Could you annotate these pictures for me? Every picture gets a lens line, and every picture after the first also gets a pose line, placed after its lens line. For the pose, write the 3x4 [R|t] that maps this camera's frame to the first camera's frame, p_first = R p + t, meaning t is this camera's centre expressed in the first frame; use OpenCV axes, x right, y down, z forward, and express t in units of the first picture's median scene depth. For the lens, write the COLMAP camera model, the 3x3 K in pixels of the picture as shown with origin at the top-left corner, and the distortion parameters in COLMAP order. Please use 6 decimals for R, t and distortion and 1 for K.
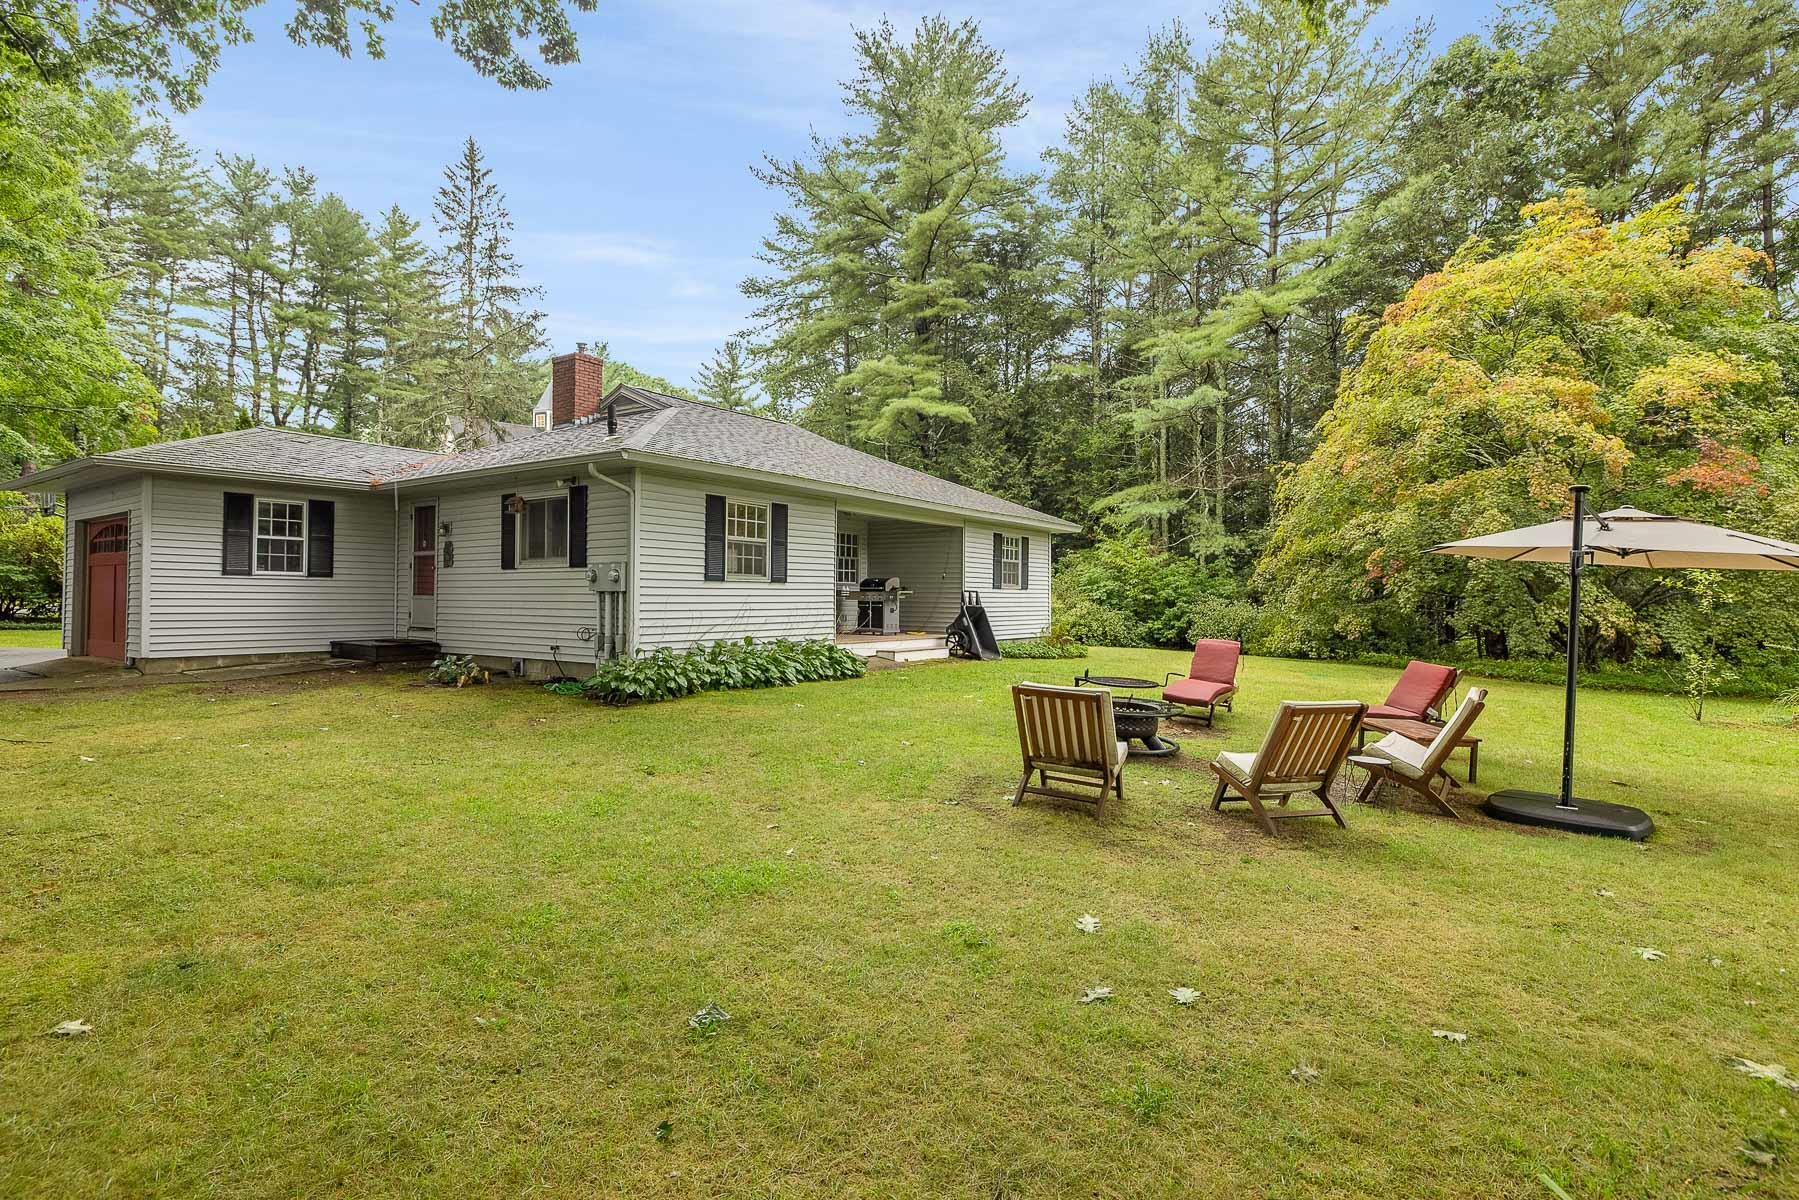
lens RADIAL K [[882.0, 0, 880.3], [0, 882.0, 593.6], [0, 0, 1]] dist [-0.000955, -0.000180]
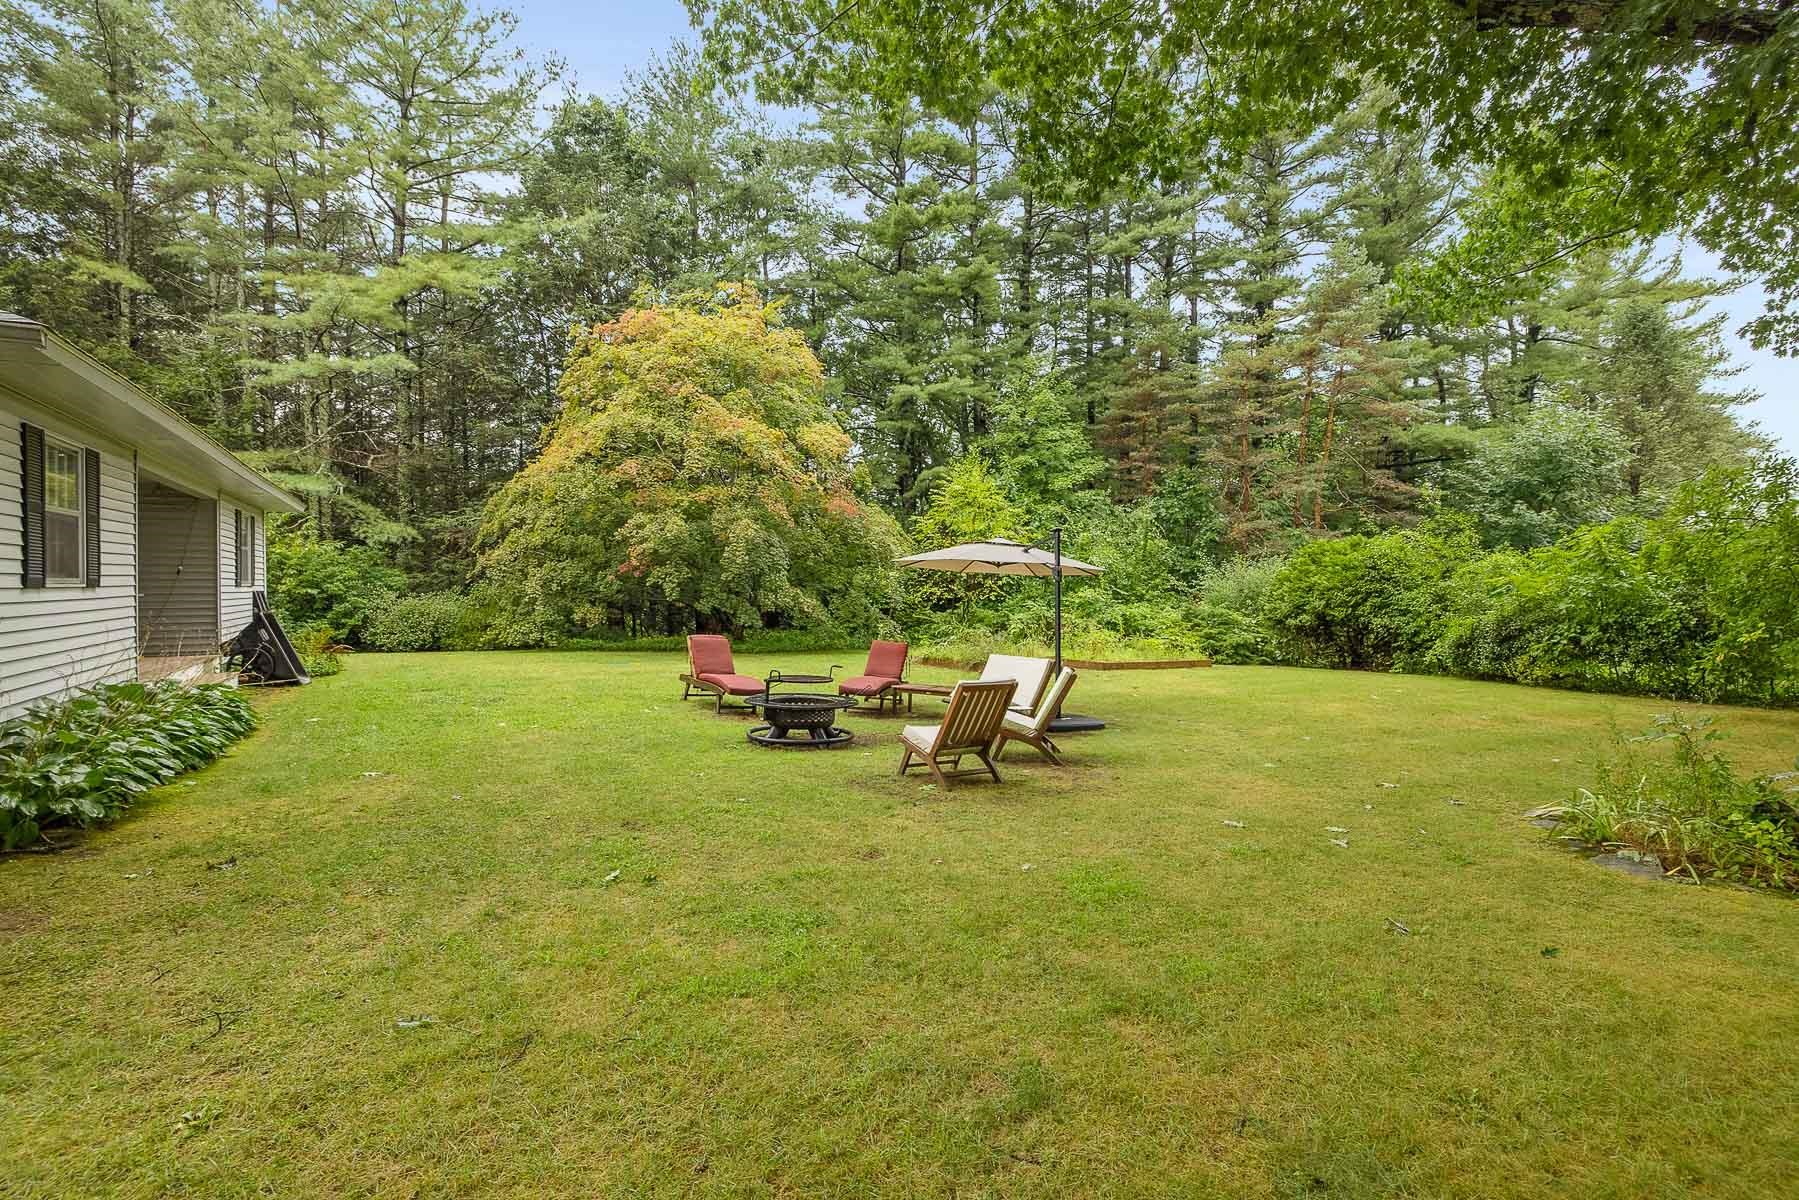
lens RADIAL K [[882.0, 0, 880.3], [0, 882.0, 593.6], [0, 0, 1]] dist [-0.000955, -0.000180]
pose [[0.426494, -0.022392, 0.904213, -0.443339], [0.004884, 0.999736, 0.022454, -0.020166], [-0.904477, -0.005160, 0.426491, 0.315401]]
